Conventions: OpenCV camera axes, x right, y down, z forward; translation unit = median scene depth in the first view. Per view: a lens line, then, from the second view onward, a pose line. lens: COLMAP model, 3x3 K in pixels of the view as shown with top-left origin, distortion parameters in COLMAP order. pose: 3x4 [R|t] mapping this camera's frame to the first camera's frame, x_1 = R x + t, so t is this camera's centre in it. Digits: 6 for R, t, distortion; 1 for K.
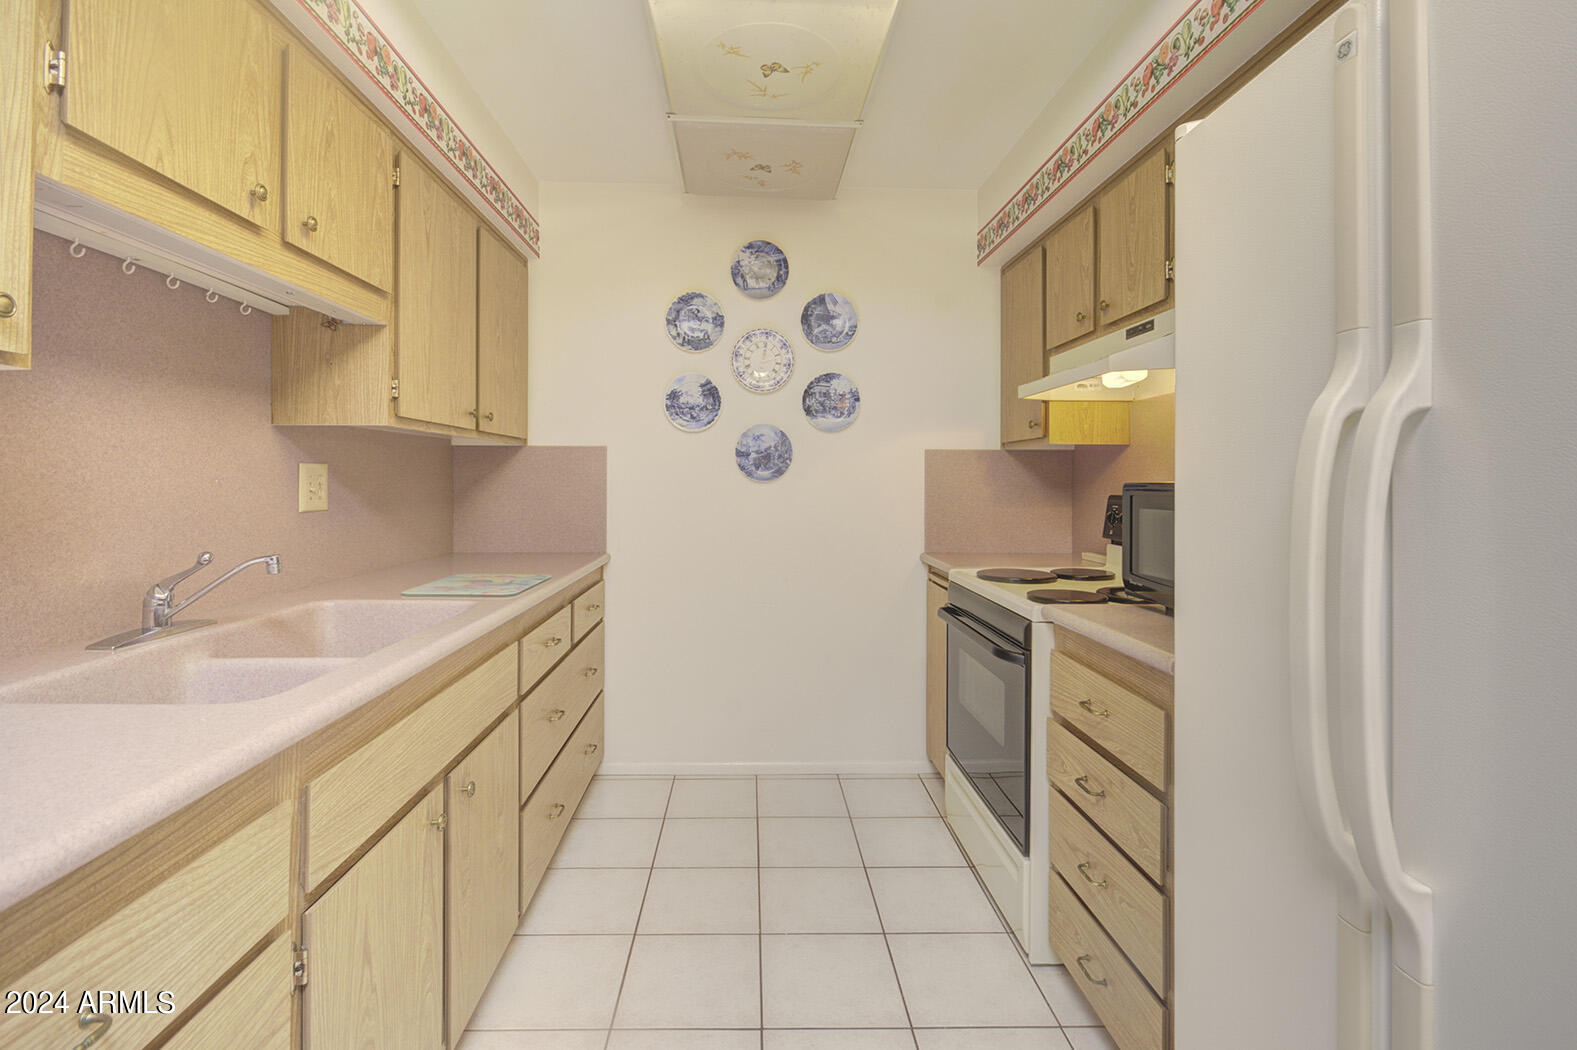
lens RADIAL K [[720.2, 0, 760.4], [0, 720.2, 468.2], [0, 0, 1]] dist [-0.001939, 0.000111]
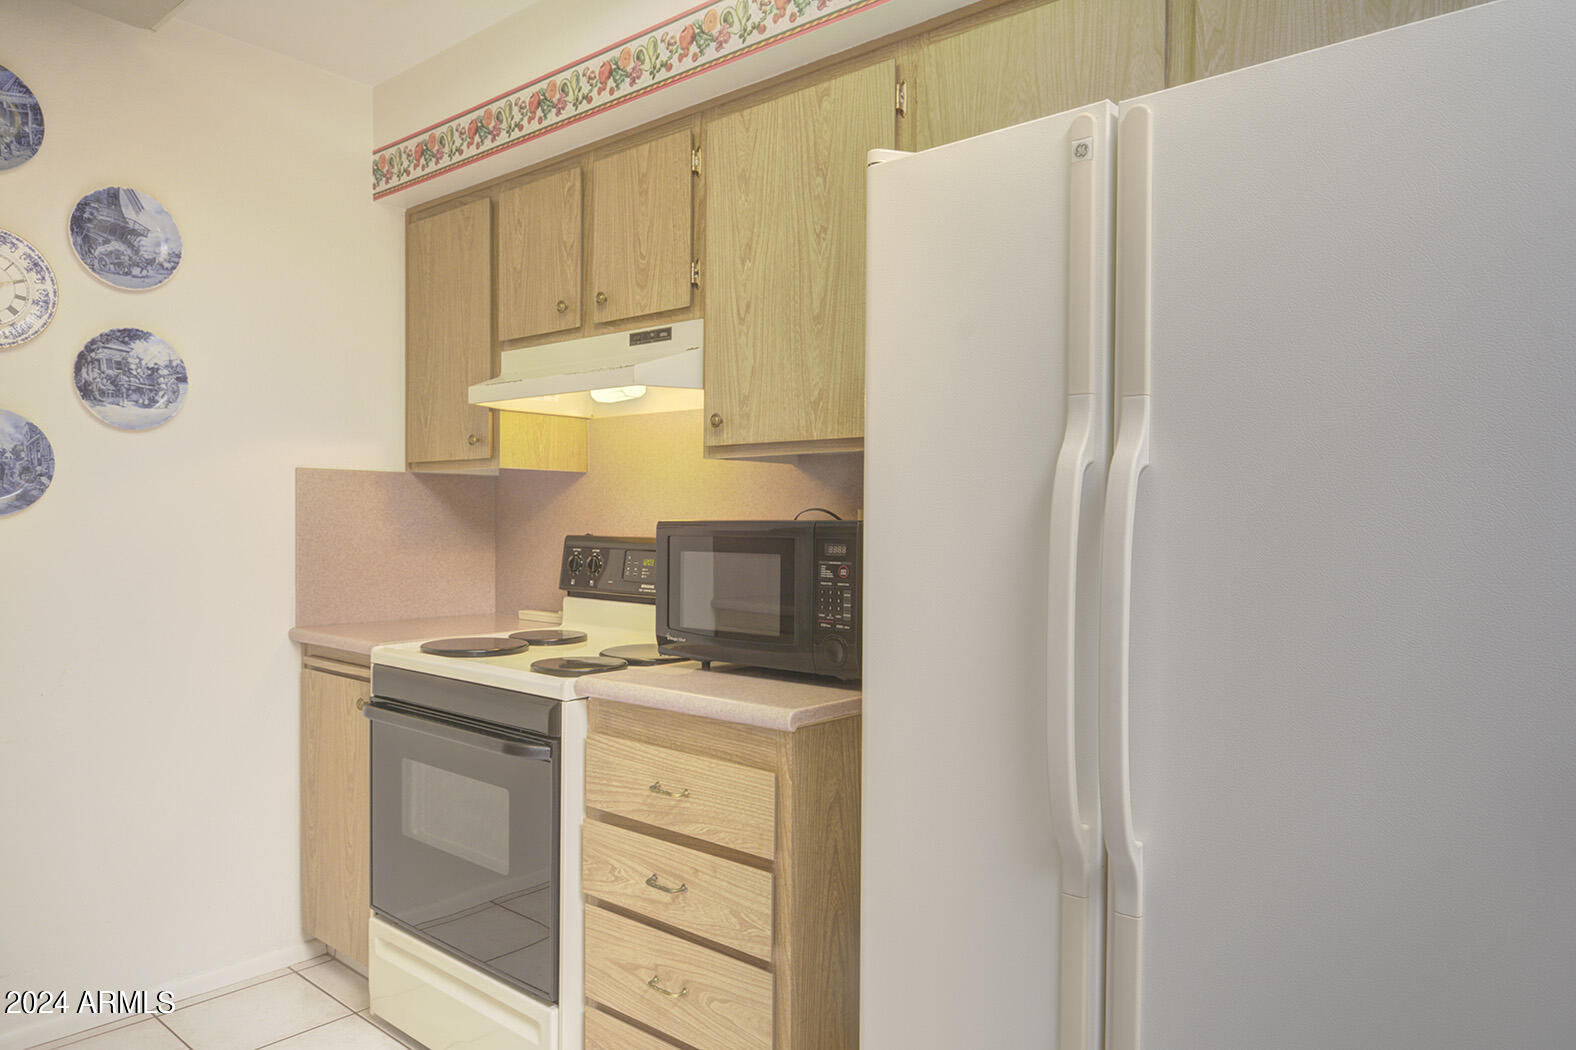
lens RADIAL K [[1035.8, 0, 788.0], [0, 1035.8, 525.0], [0, 0, 1]] dist [-0.001022, -0.001429]
pose [[0.667024, -0.002513, 0.745032, -0.199775], [-0.018375, 0.999635, 0.019822, -0.001088], [-0.744809, -0.026912, 0.666734, 0.059099]]
